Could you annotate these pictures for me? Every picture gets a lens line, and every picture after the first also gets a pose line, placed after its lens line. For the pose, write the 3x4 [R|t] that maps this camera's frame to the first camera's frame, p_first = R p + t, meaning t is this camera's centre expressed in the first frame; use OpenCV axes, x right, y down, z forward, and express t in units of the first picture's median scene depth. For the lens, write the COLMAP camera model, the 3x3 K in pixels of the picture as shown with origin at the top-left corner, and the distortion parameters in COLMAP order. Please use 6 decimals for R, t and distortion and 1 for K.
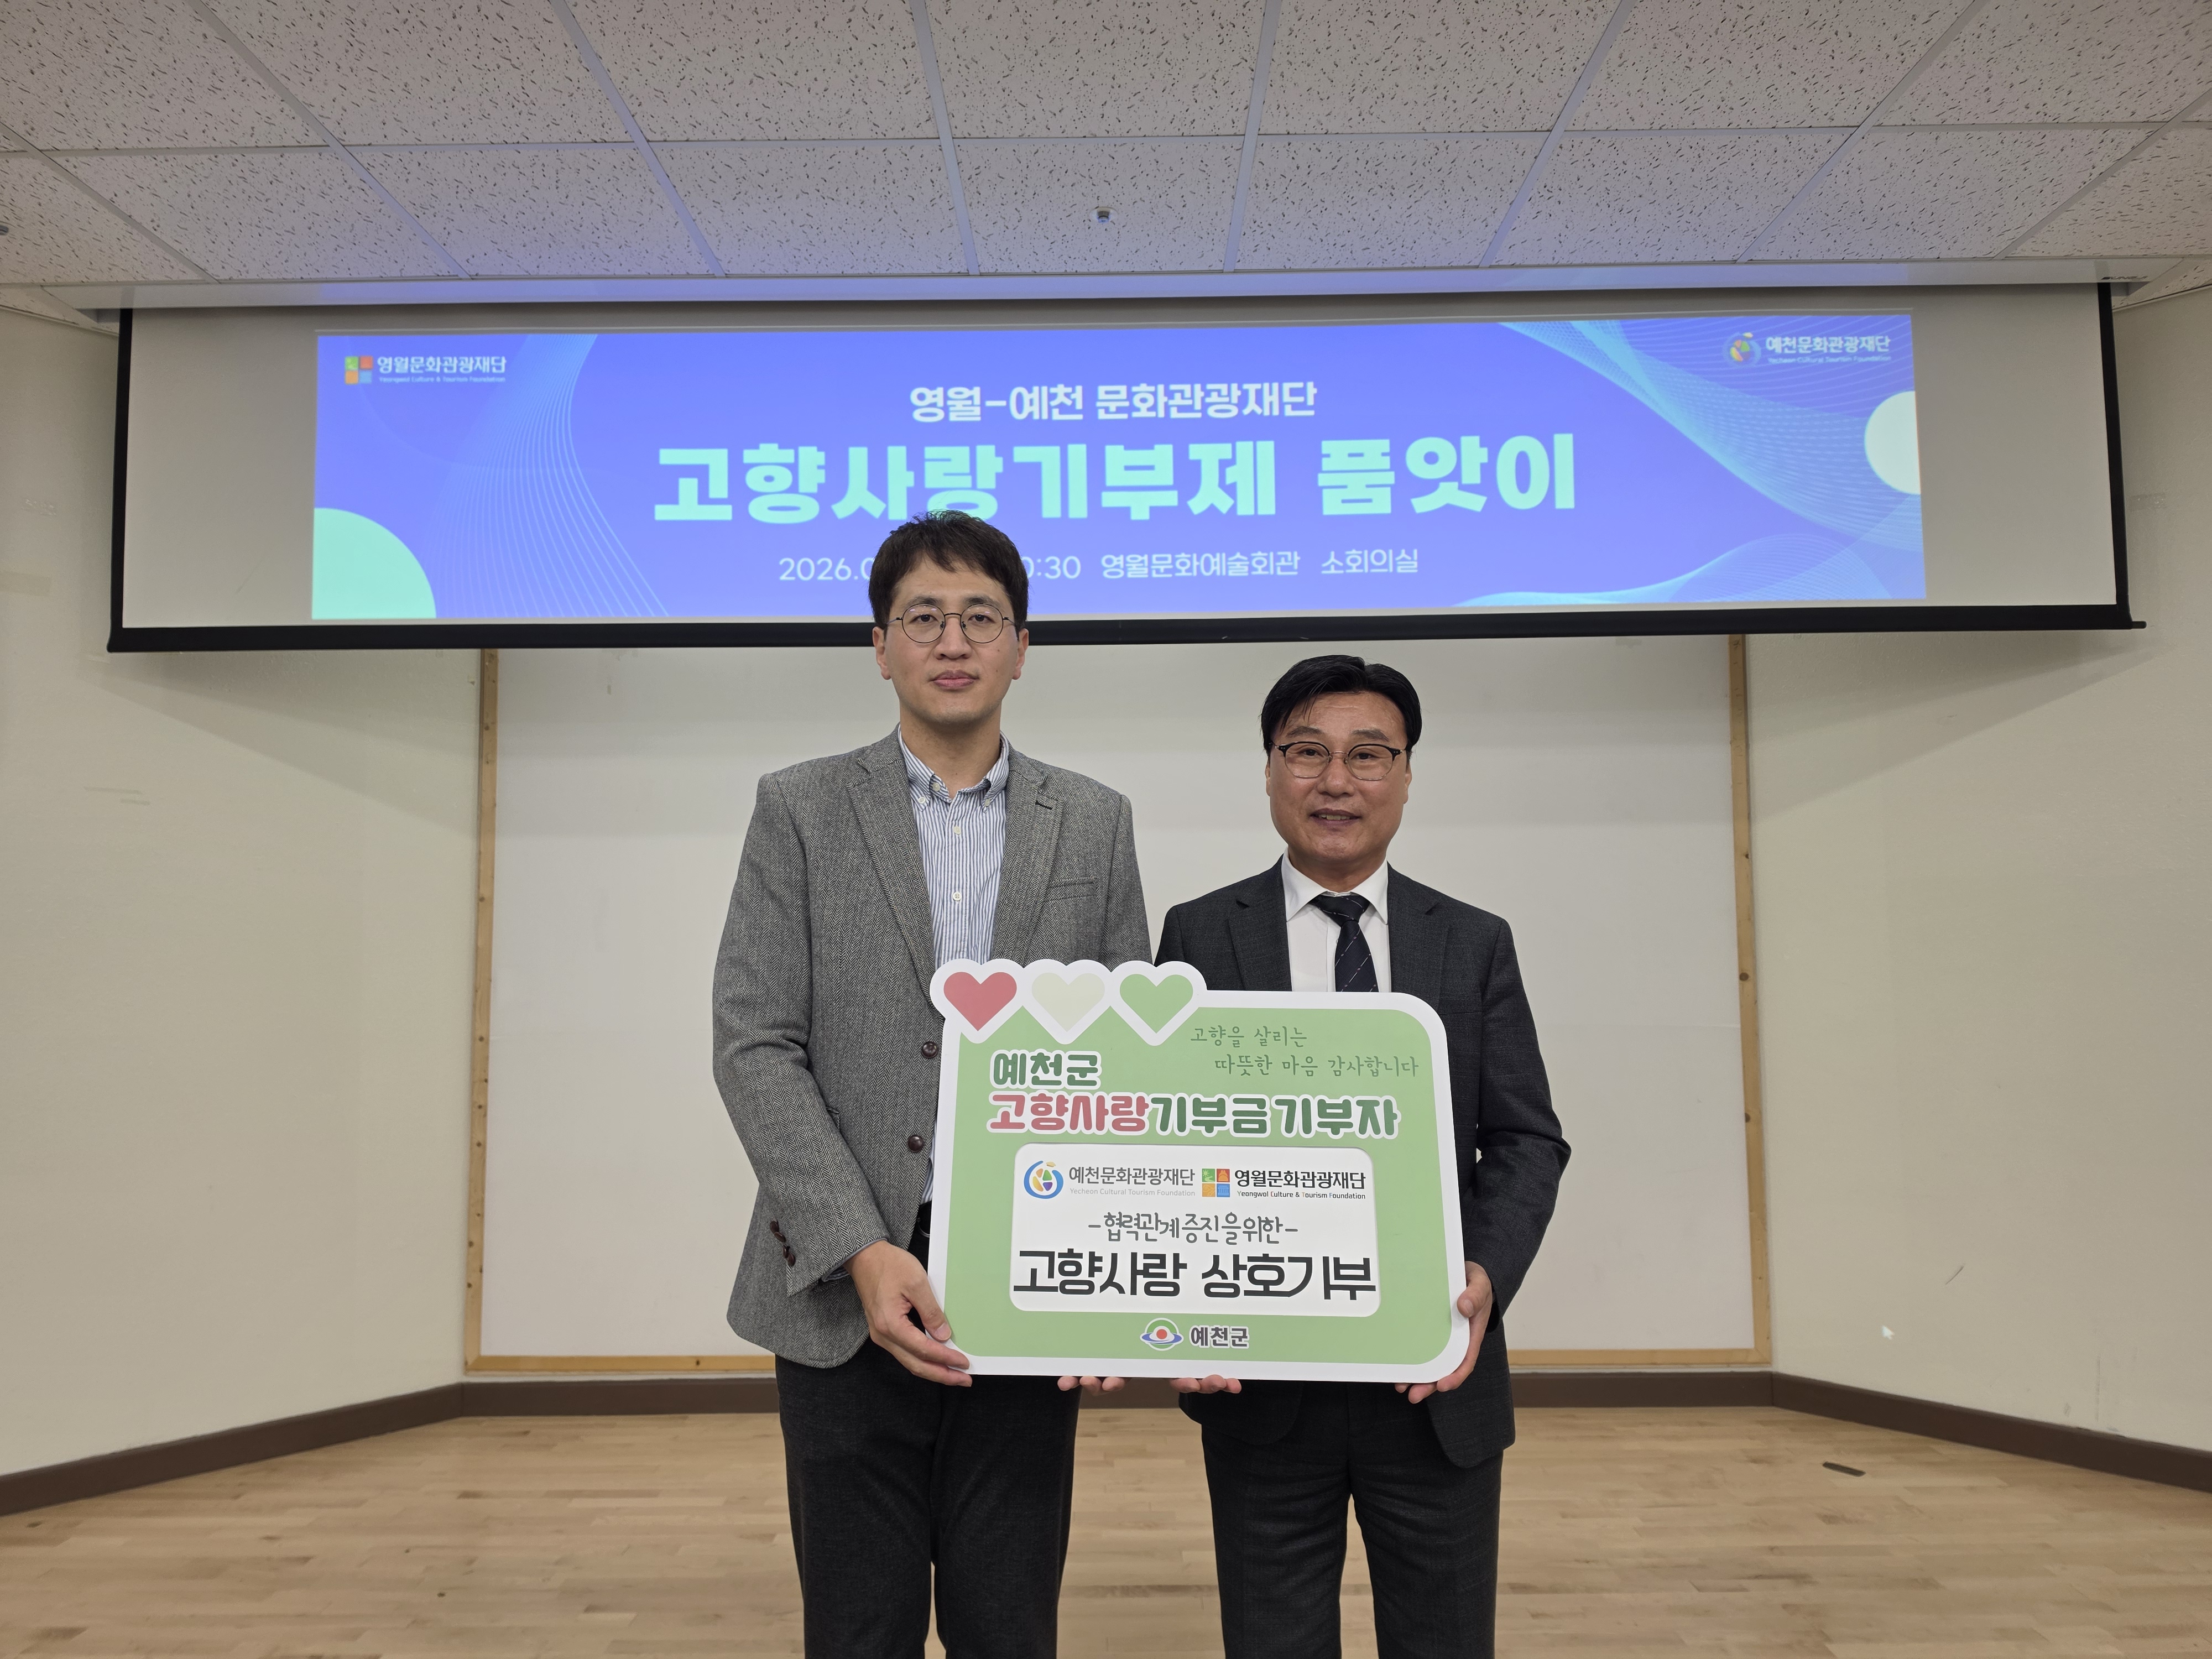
lens RADIAL K [[1592.3, 0, 1106.0], [0, 1592.3, 829.5], [0, 0, 1]] dist [-0.066965, -0.003162]
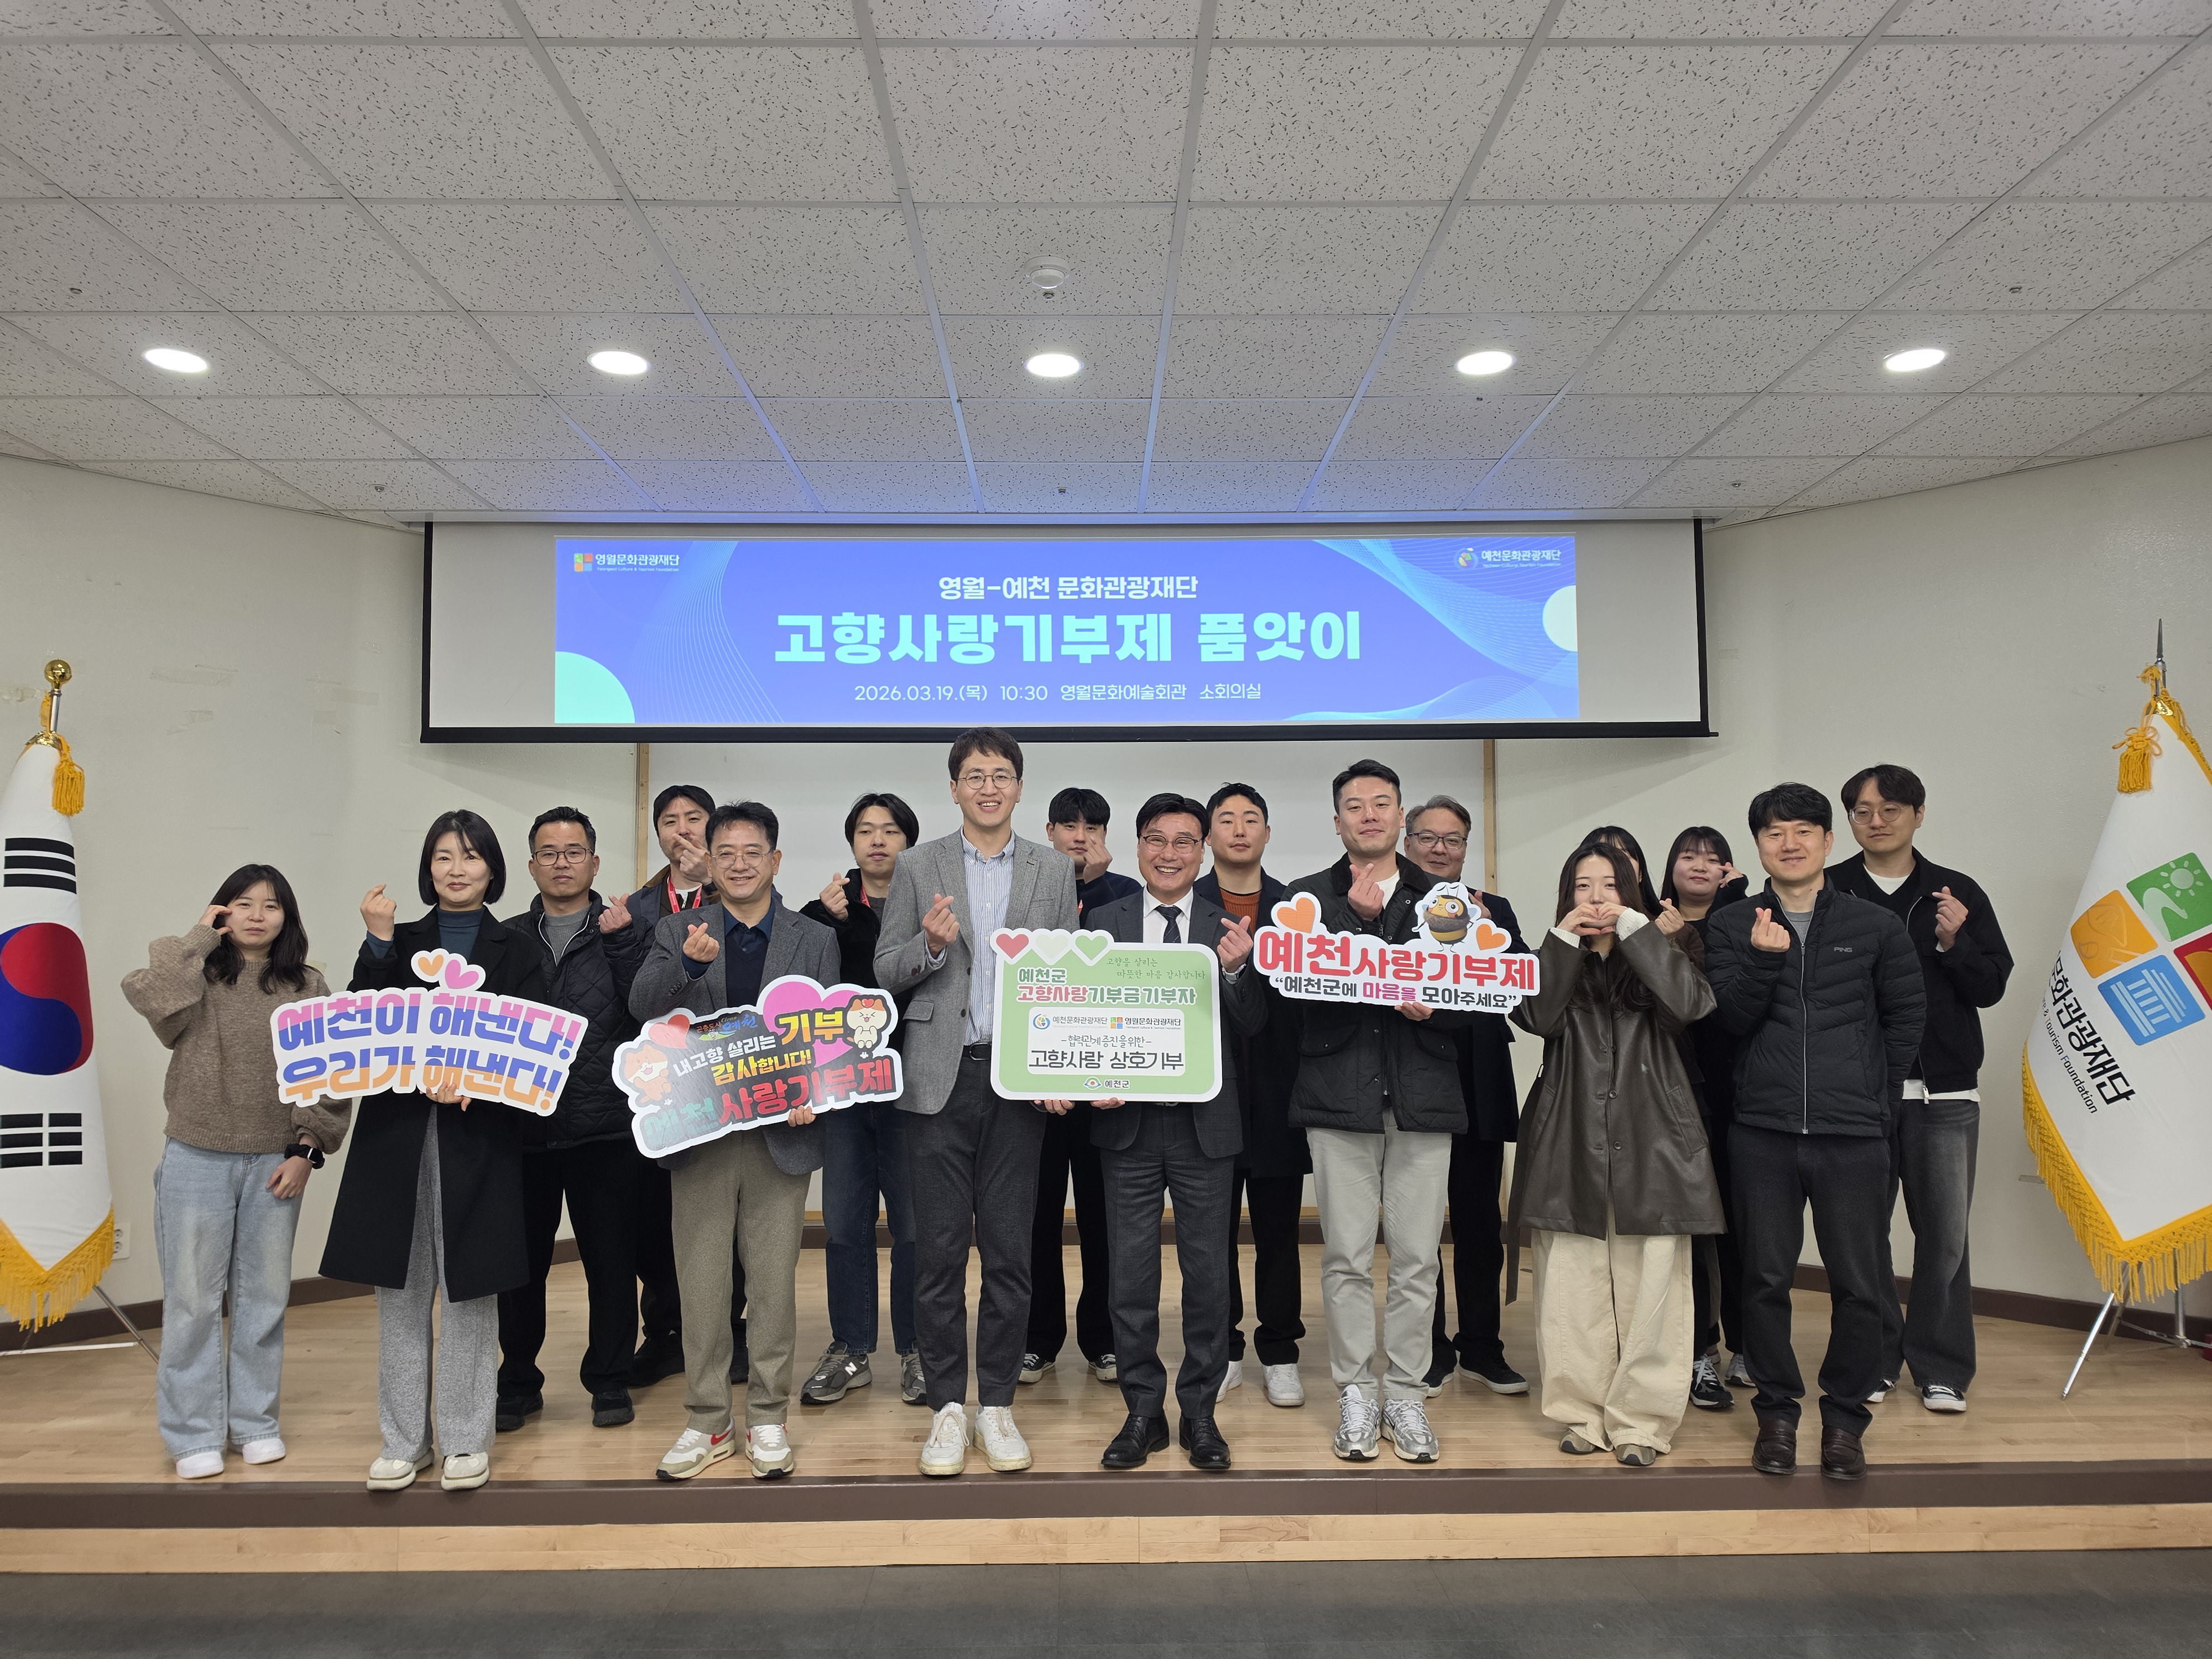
lens RADIAL K [[1592.3, 0, 1106.0], [0, 1592.3, 829.5], [0, 0, 1]] dist [-0.066965, -0.003162]
pose [[0.999390, 0.004309, 0.034667, -0.012169], [-0.004041, 0.999961, -0.007813, -0.018112], [-0.034699, 0.007668, 0.999368, -0.580046]]
